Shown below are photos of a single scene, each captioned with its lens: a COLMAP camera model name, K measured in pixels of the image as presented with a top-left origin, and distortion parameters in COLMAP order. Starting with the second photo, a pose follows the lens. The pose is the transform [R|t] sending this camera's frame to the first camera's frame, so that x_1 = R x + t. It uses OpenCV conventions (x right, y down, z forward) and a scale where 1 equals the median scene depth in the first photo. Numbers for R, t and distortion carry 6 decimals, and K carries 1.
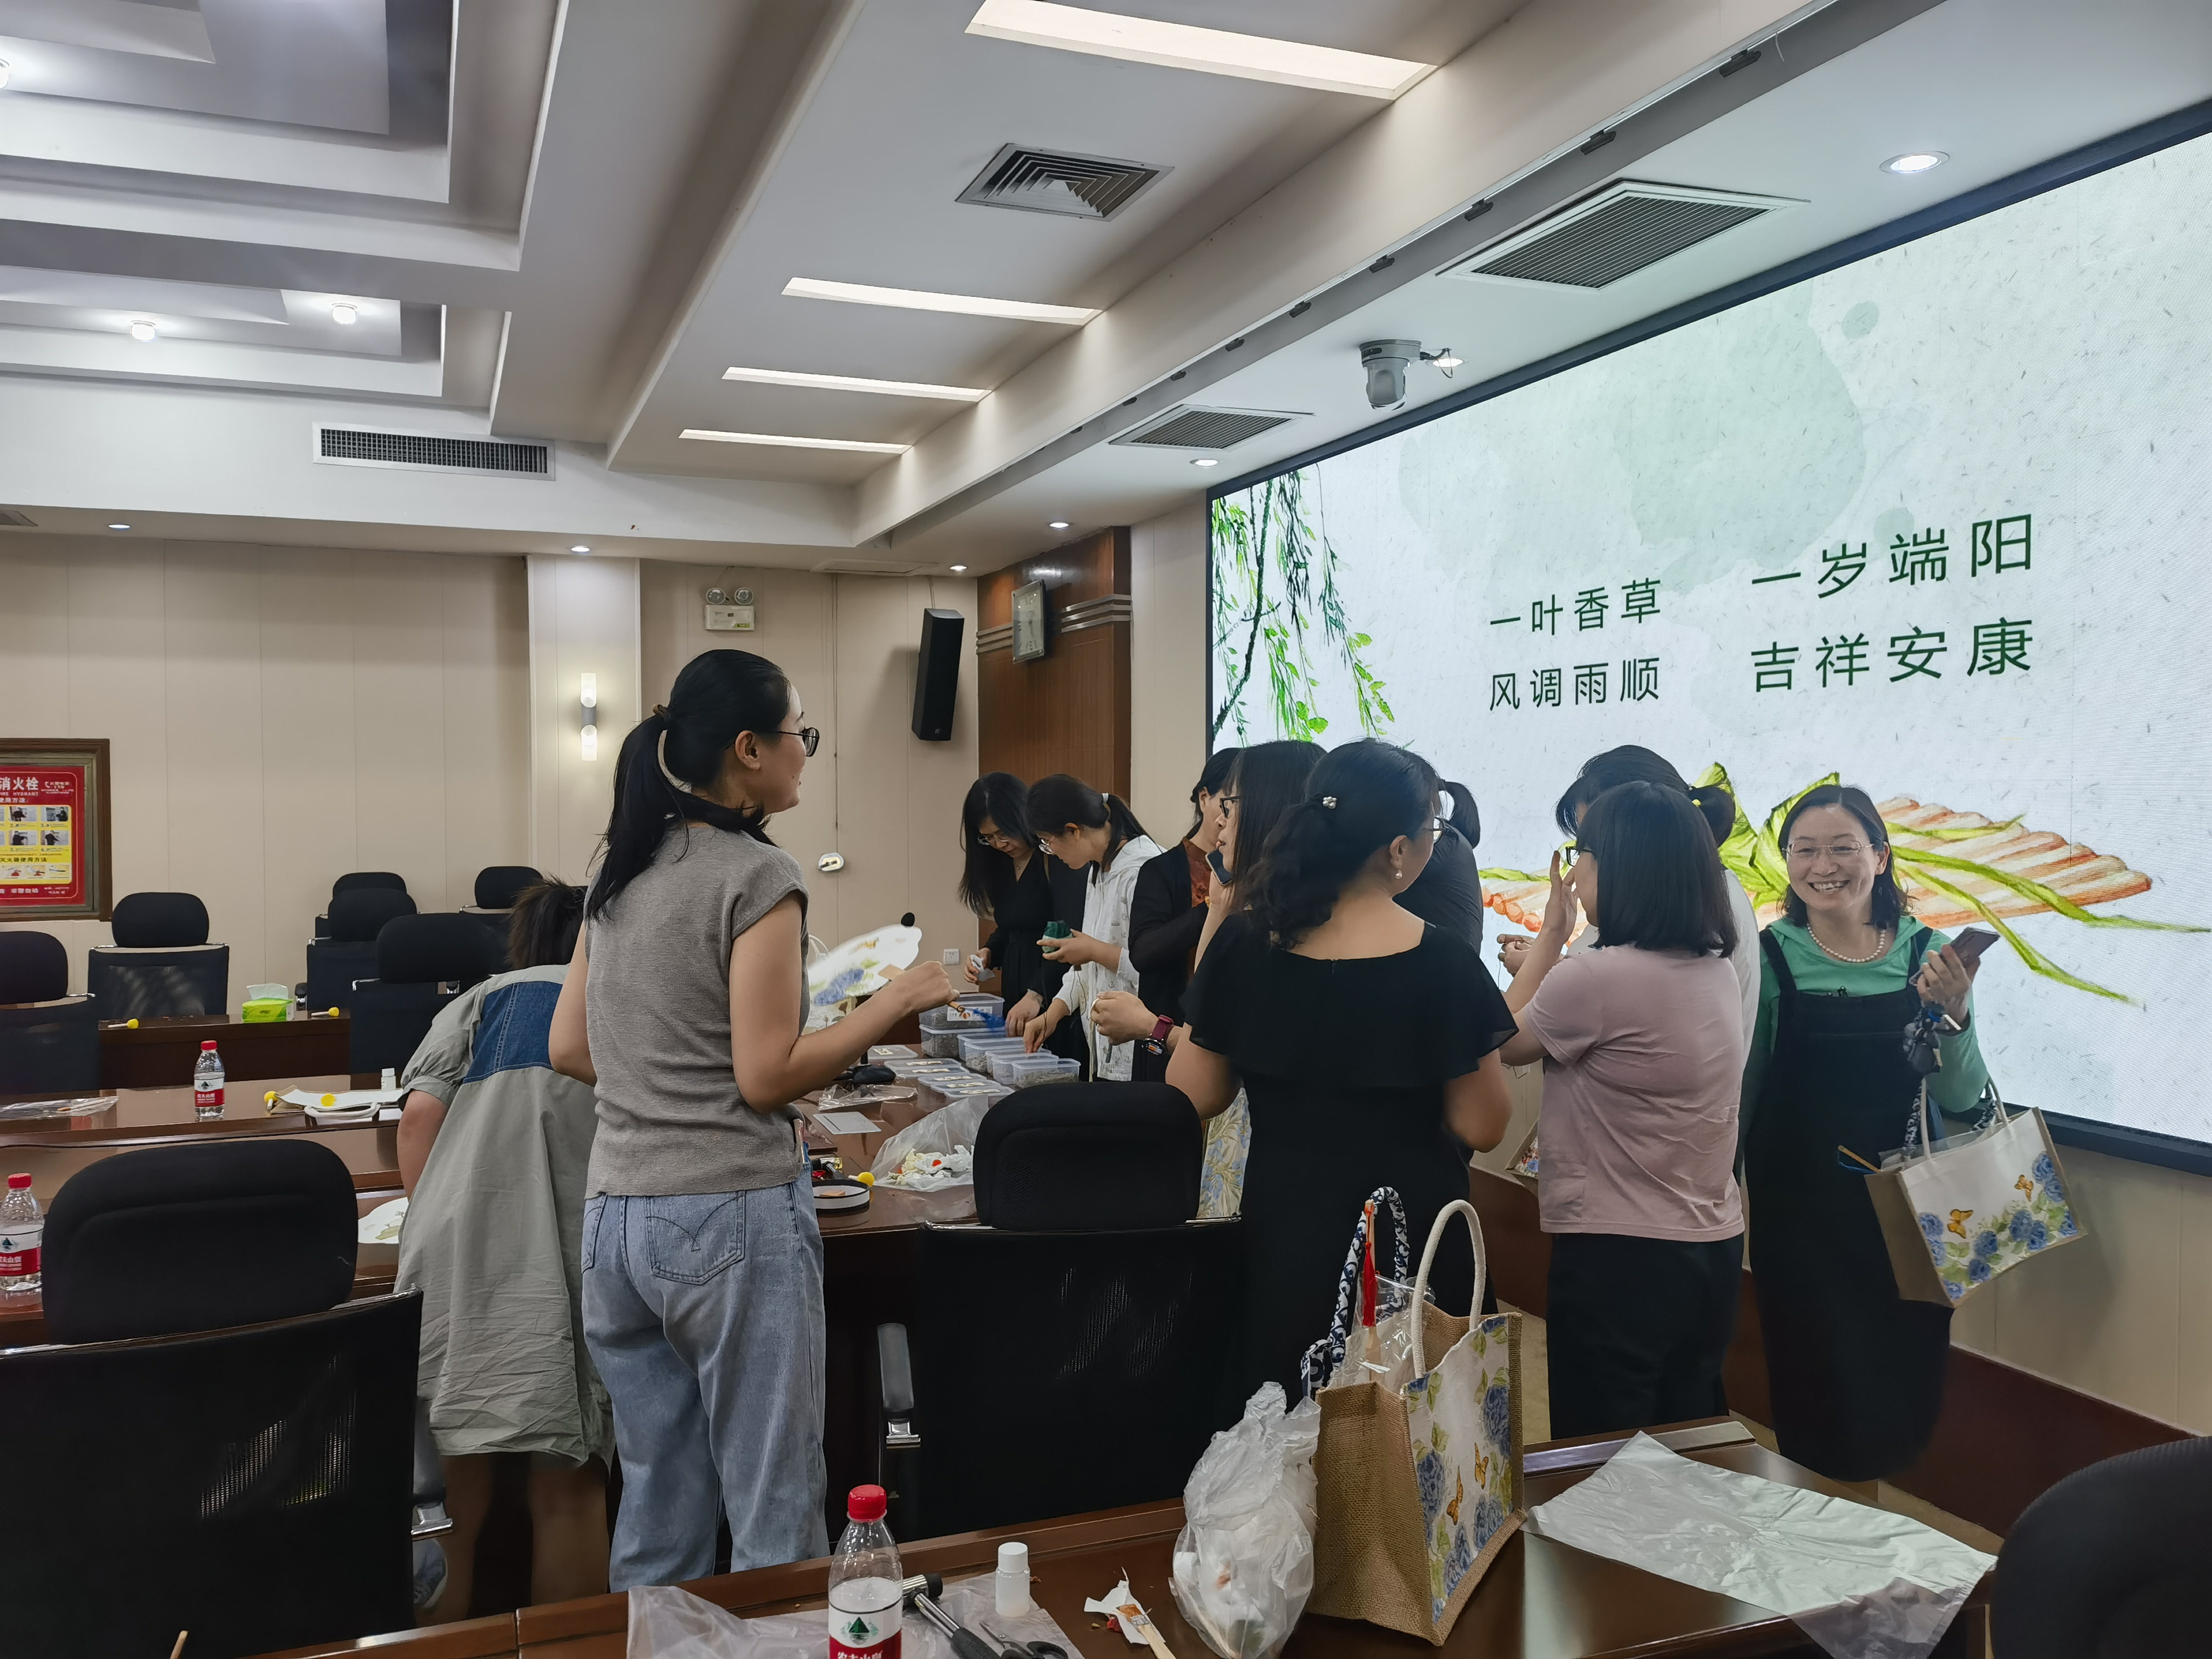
lens RADIAL K [[1716.6, 0, 1097.9], [0, 1716.6, 822.3], [0, 0, 1]] dist [0.086091, -0.057592]
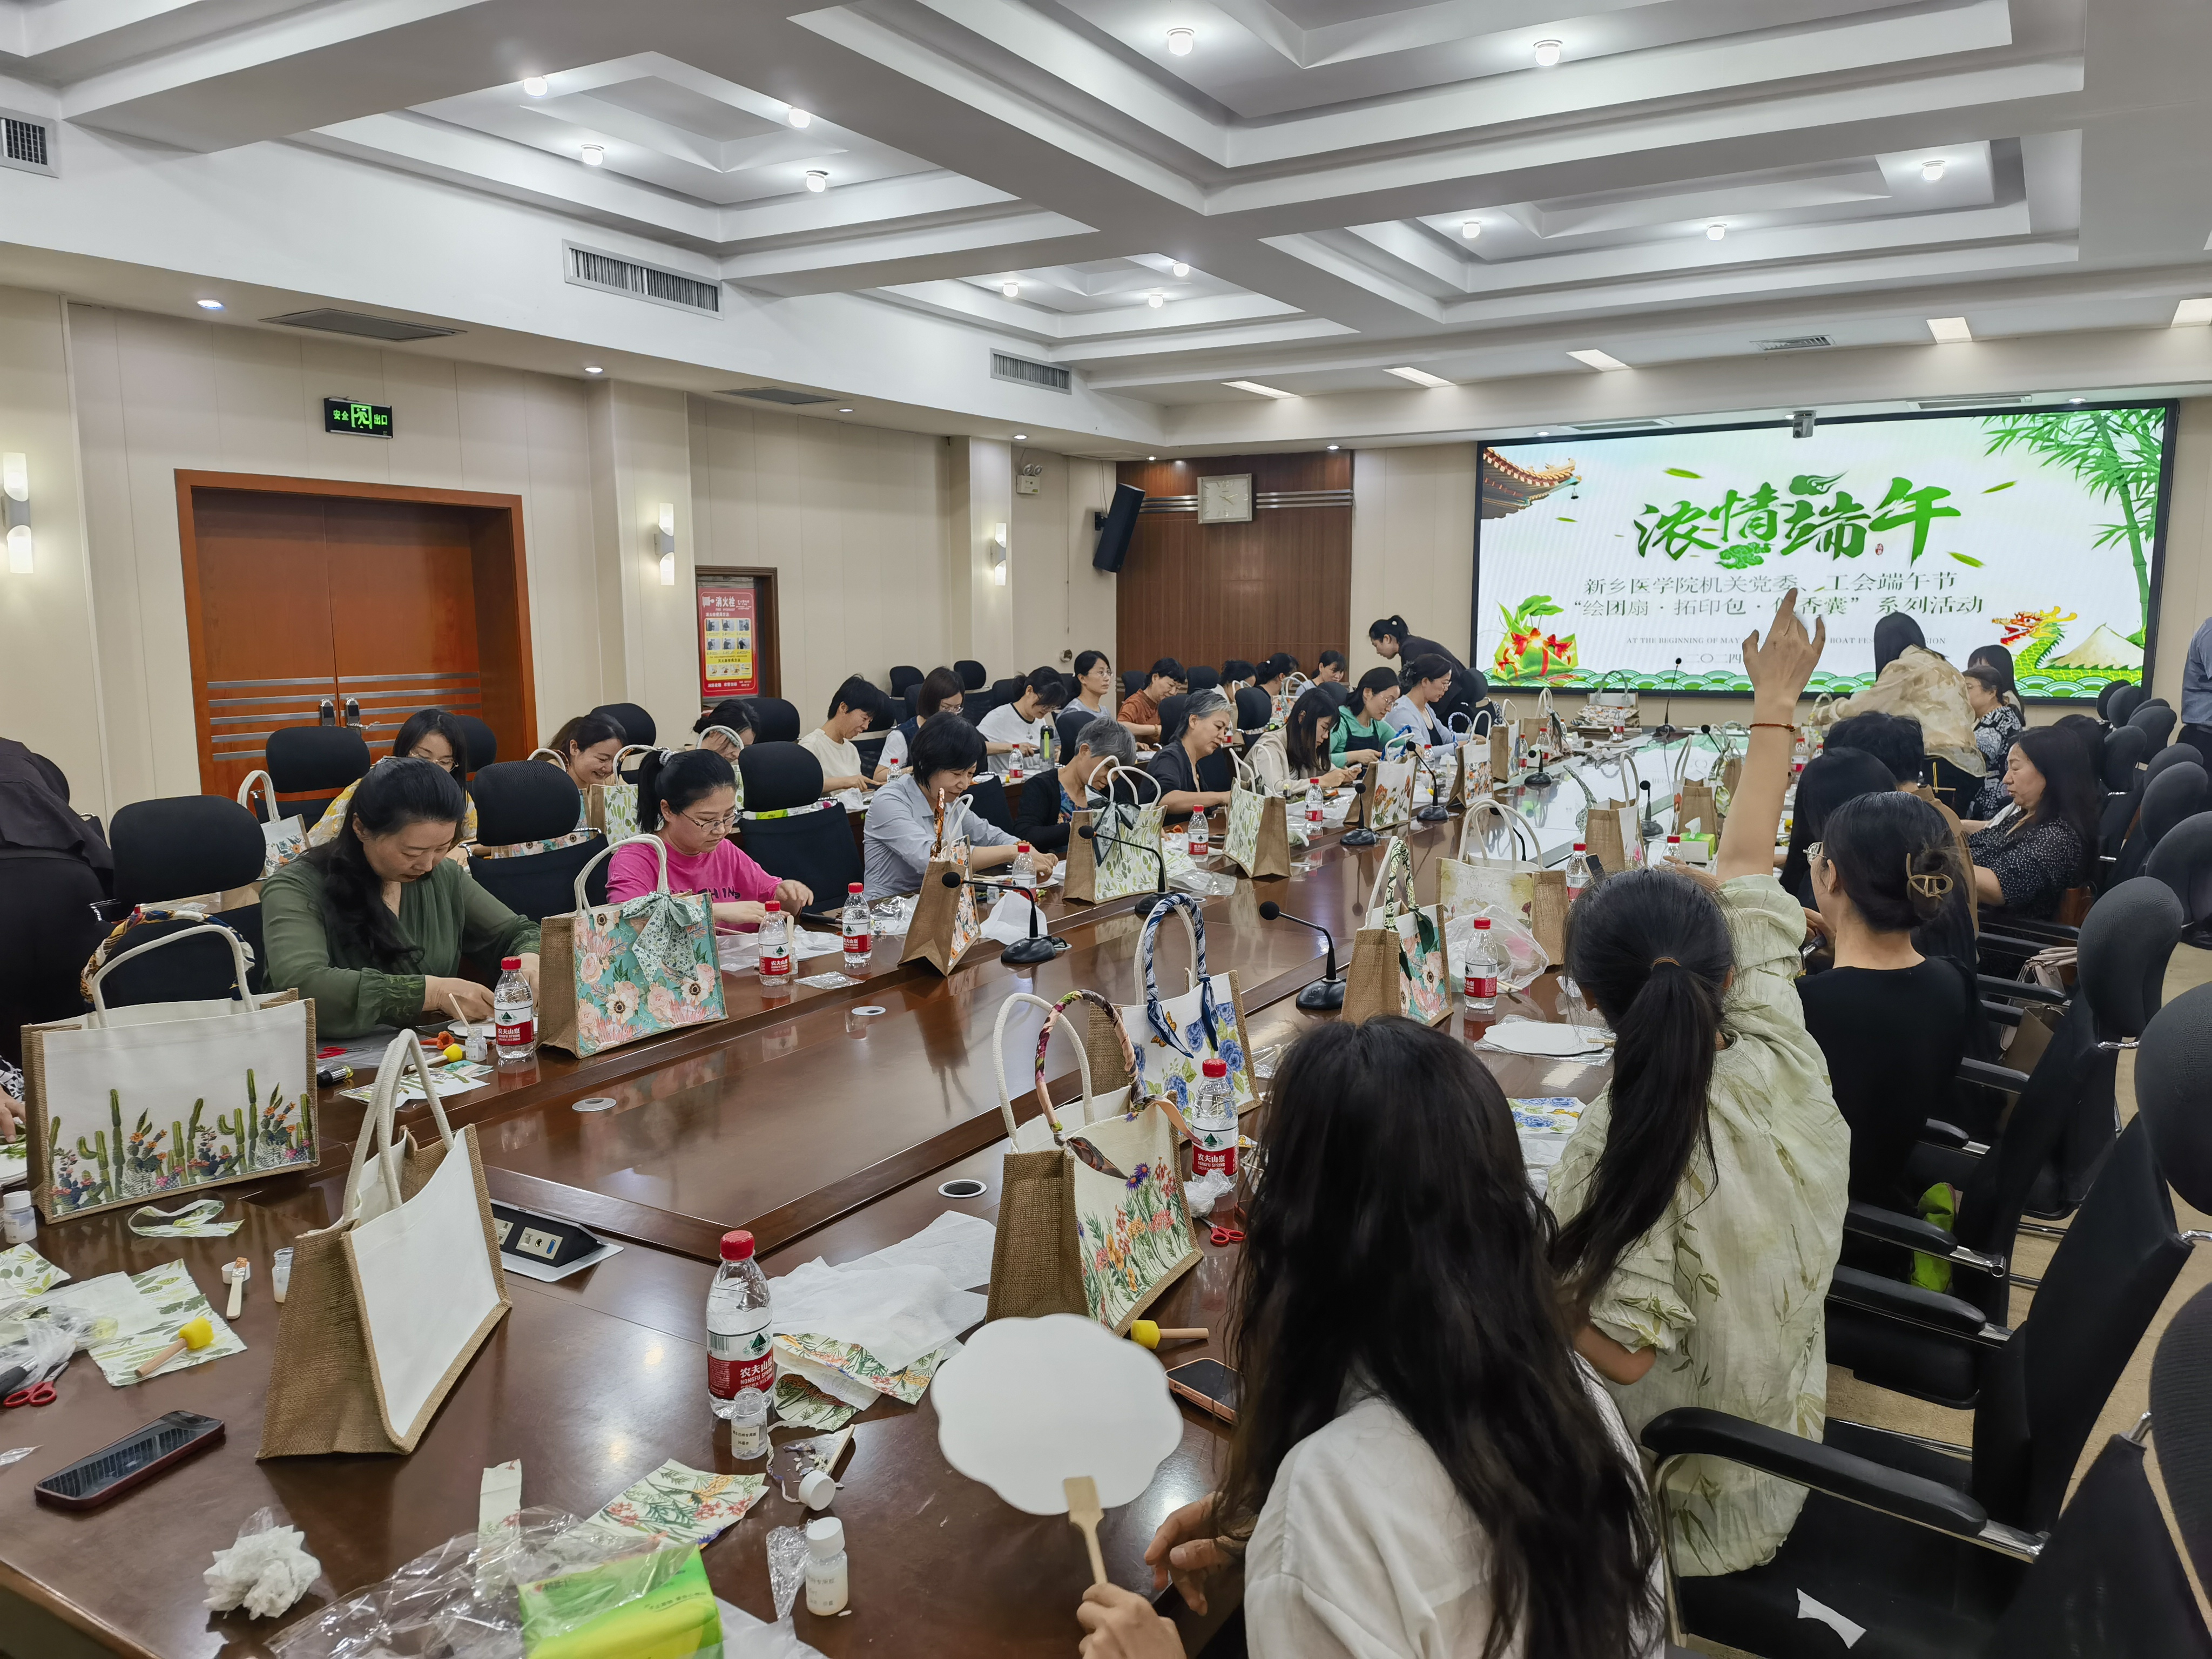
lens RADIAL K [[1563.5, 0, 1104.9], [0, 1563.5, 818.3], [0, 0, 1]] dist [0.093063, -0.007233]
pose [[0.788815, -0.083403, 0.608946, -1.104571], [0.014728, 0.993031, 0.116930, 0.005307], [-0.614454, -0.083267, 0.784546, -0.095589]]
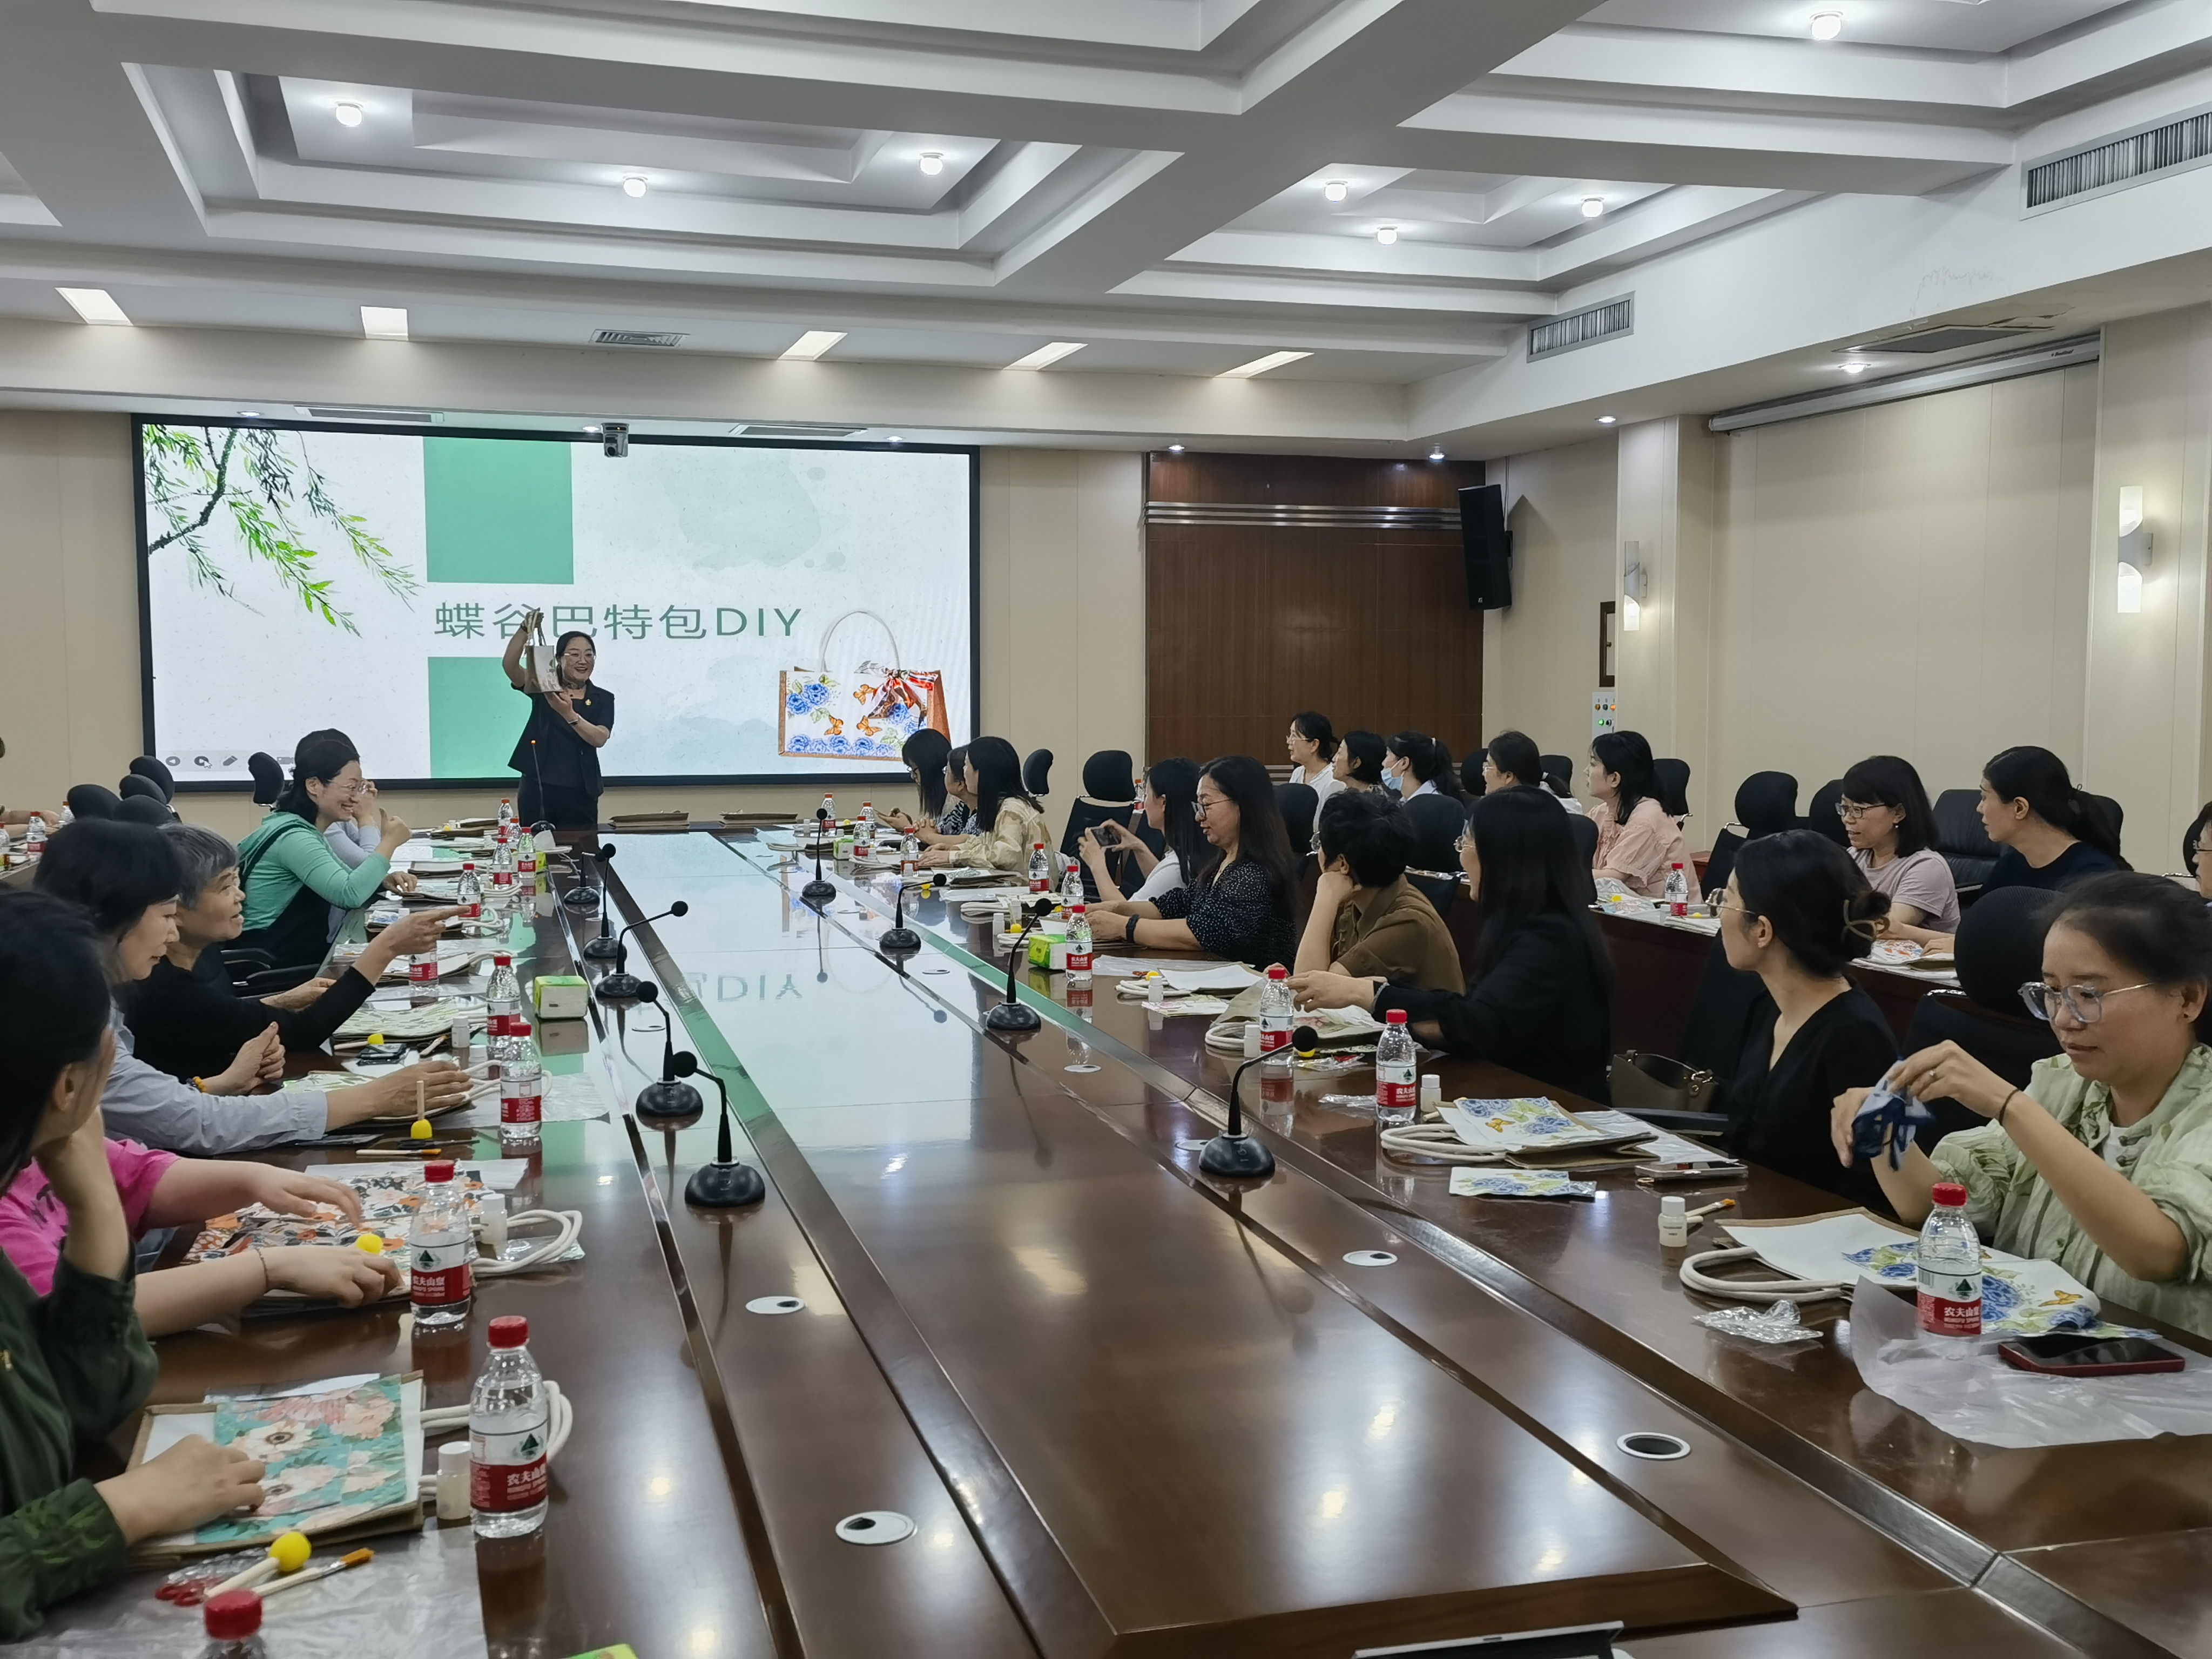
lens RADIAL K [[2189.8, 0, 1068.3], [0, 2189.8, 818.5], [0, 0, 1]] dist [0.083755, 0.000000]
pose [[0.080861, -0.063704, 0.994688, -1.226534], [0.022522, 0.997817, 0.062074, 0.008842], [-0.996471, 0.017383, 0.082119, 0.176885]]
